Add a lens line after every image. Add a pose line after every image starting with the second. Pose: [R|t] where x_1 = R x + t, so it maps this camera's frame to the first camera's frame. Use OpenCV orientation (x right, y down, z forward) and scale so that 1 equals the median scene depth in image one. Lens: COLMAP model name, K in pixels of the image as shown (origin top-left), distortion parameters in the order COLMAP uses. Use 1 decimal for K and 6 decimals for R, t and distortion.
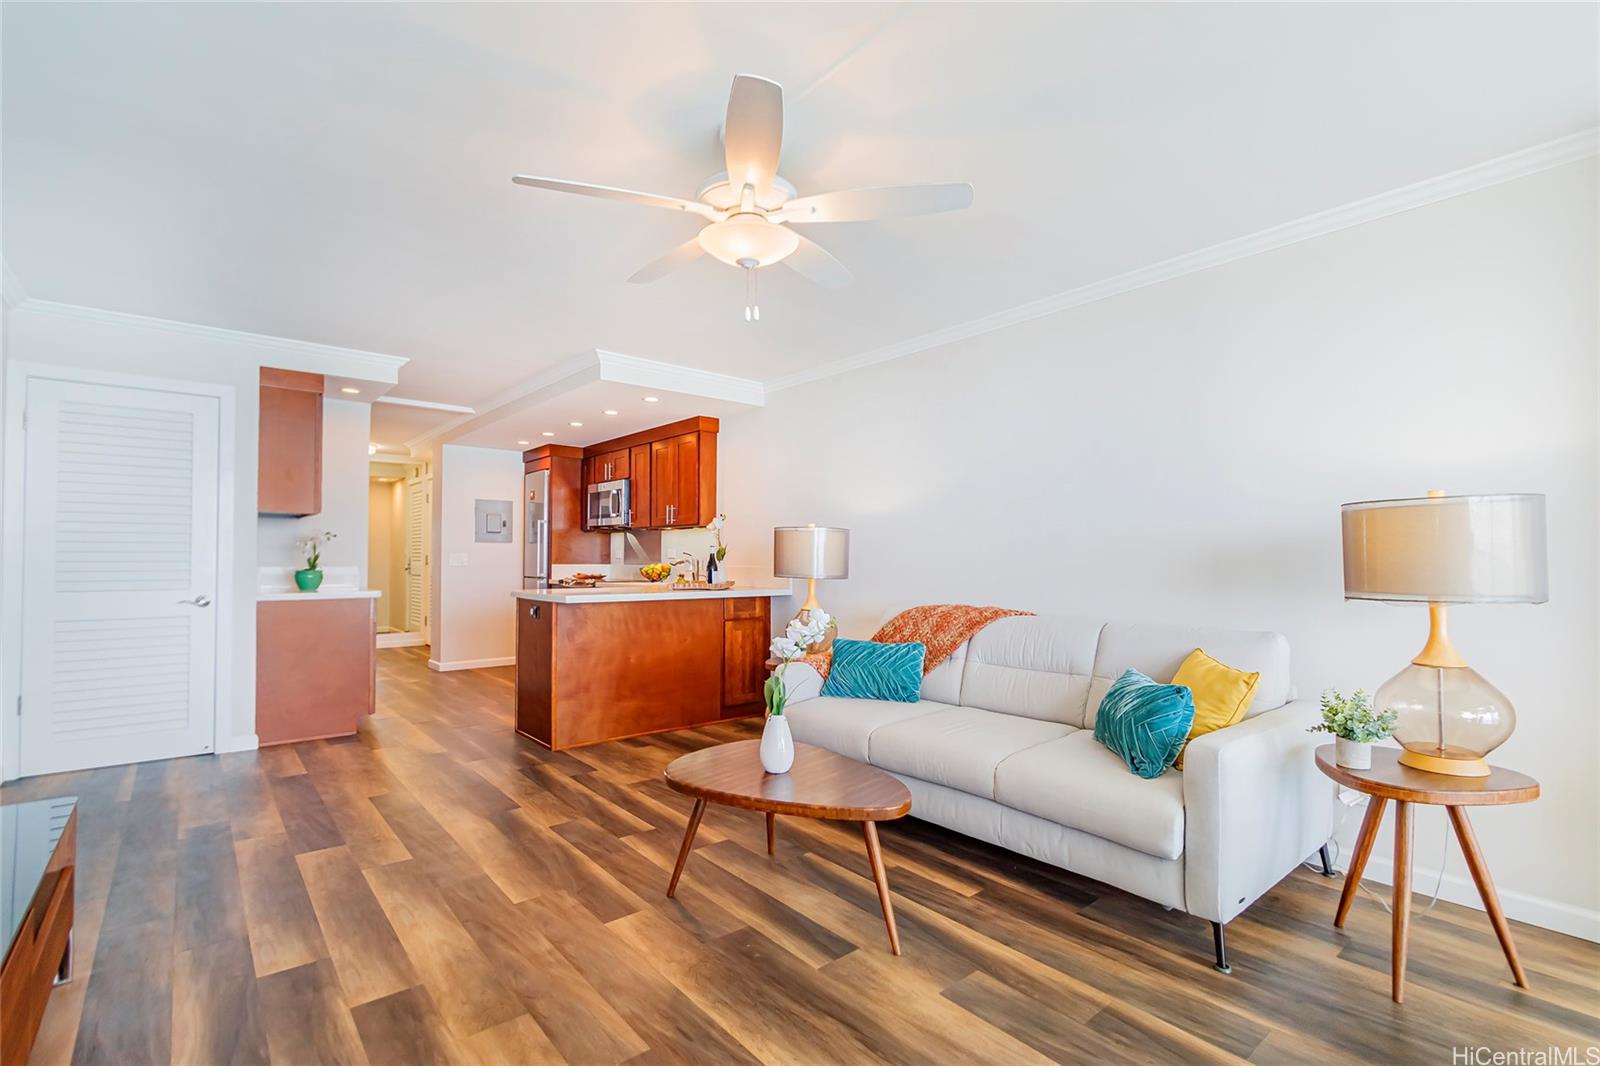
lens RADIAL K [[737.6, 0, 794.4], [0, 737.6, 543.3], [0, 0, 1]] dist [0.012430, 0.000253]
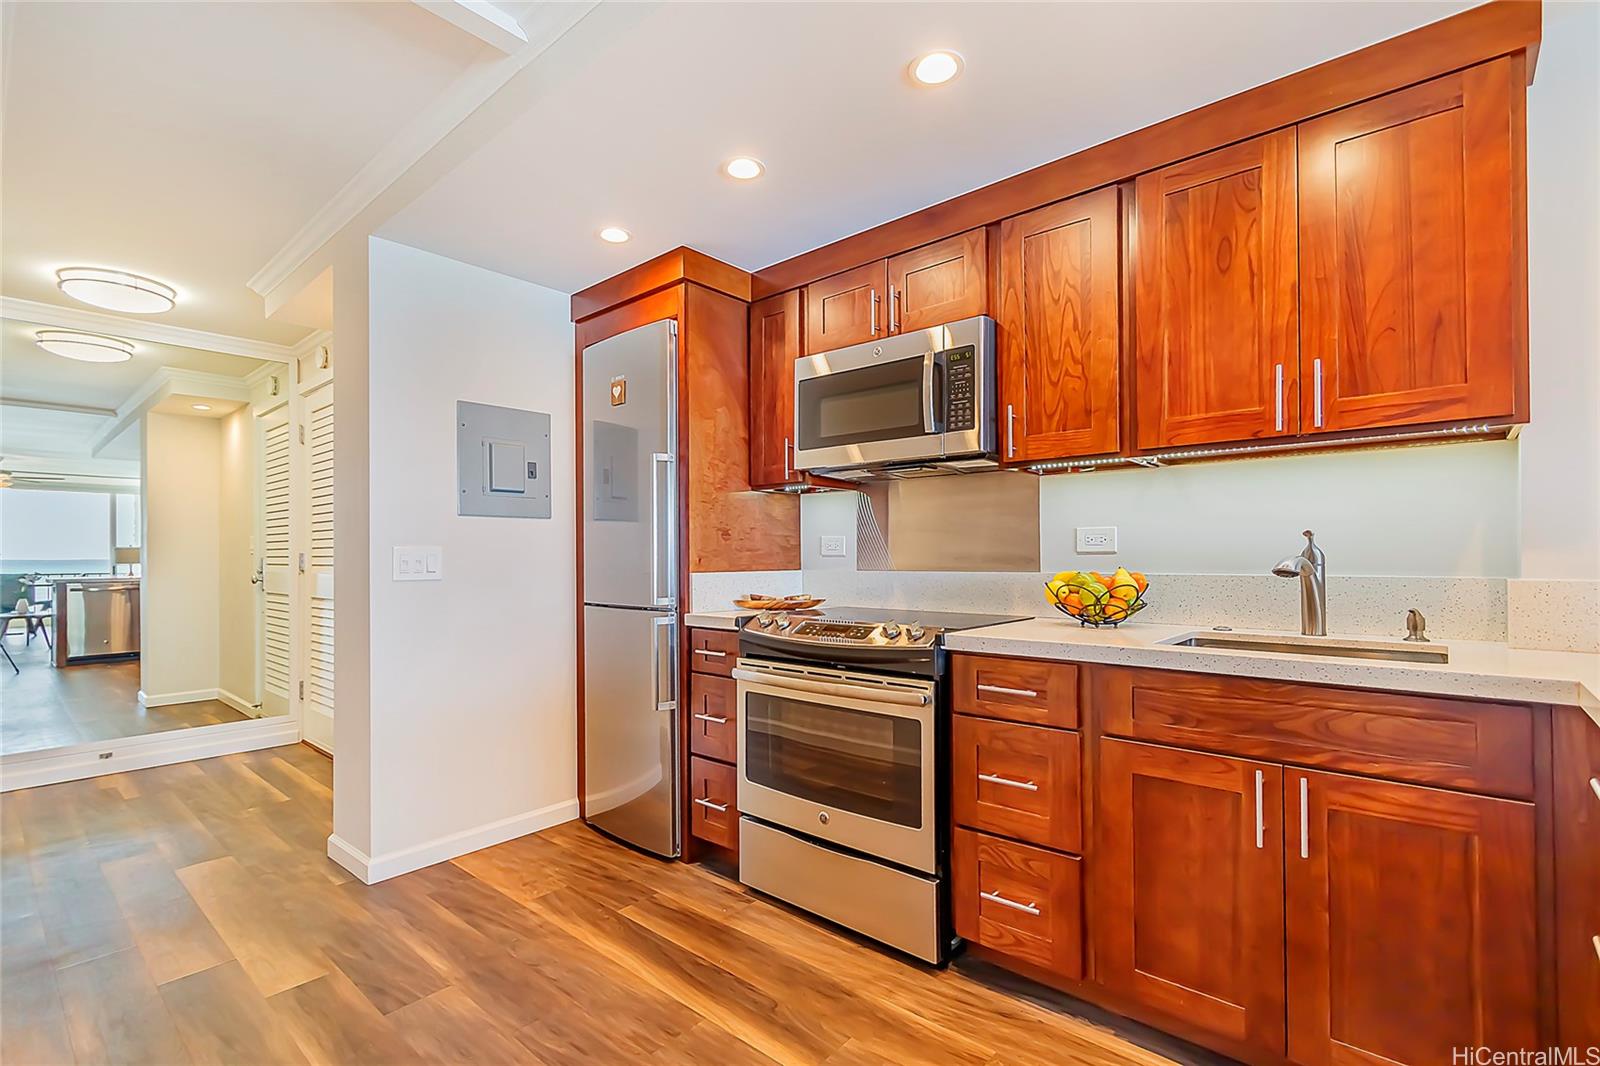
lens RADIAL K [[737.6, 0, 804.5], [0, 737.6, 544.6], [0, 0, 1]] dist [0.012430, 0.000253]
pose [[0.987315, -0.009739, 0.158472, -0.391959], [0.008091, 0.999906, 0.011042, 0.012535], [-0.158564, -0.009619, 0.987302, 0.738300]]
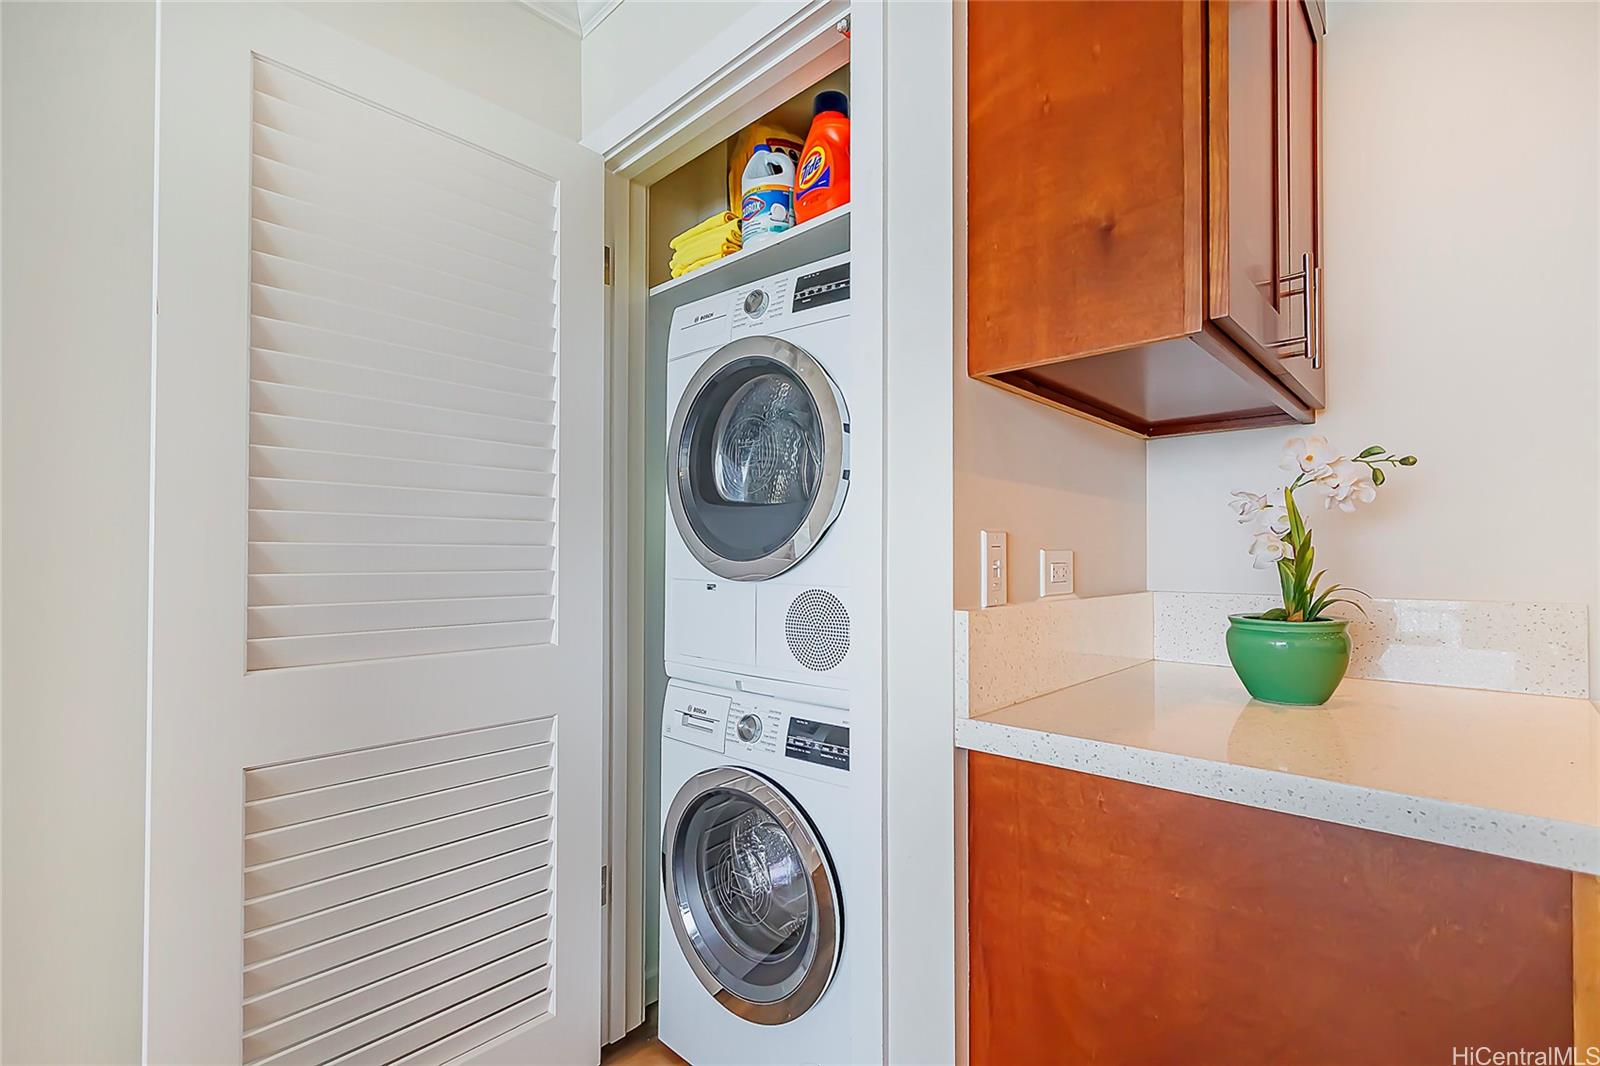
lens RADIAL K [[737.6, 0, 799.0], [0, 737.6, 549.7], [0, 0, 1]] dist [0.012430, 0.000253]
pose [[0.121176, -0.011359, -0.992566, -0.355314], [0.017528, 0.999803, -0.009302, 0.011247], [0.992476, -0.016270, 0.121351, 0.663411]]
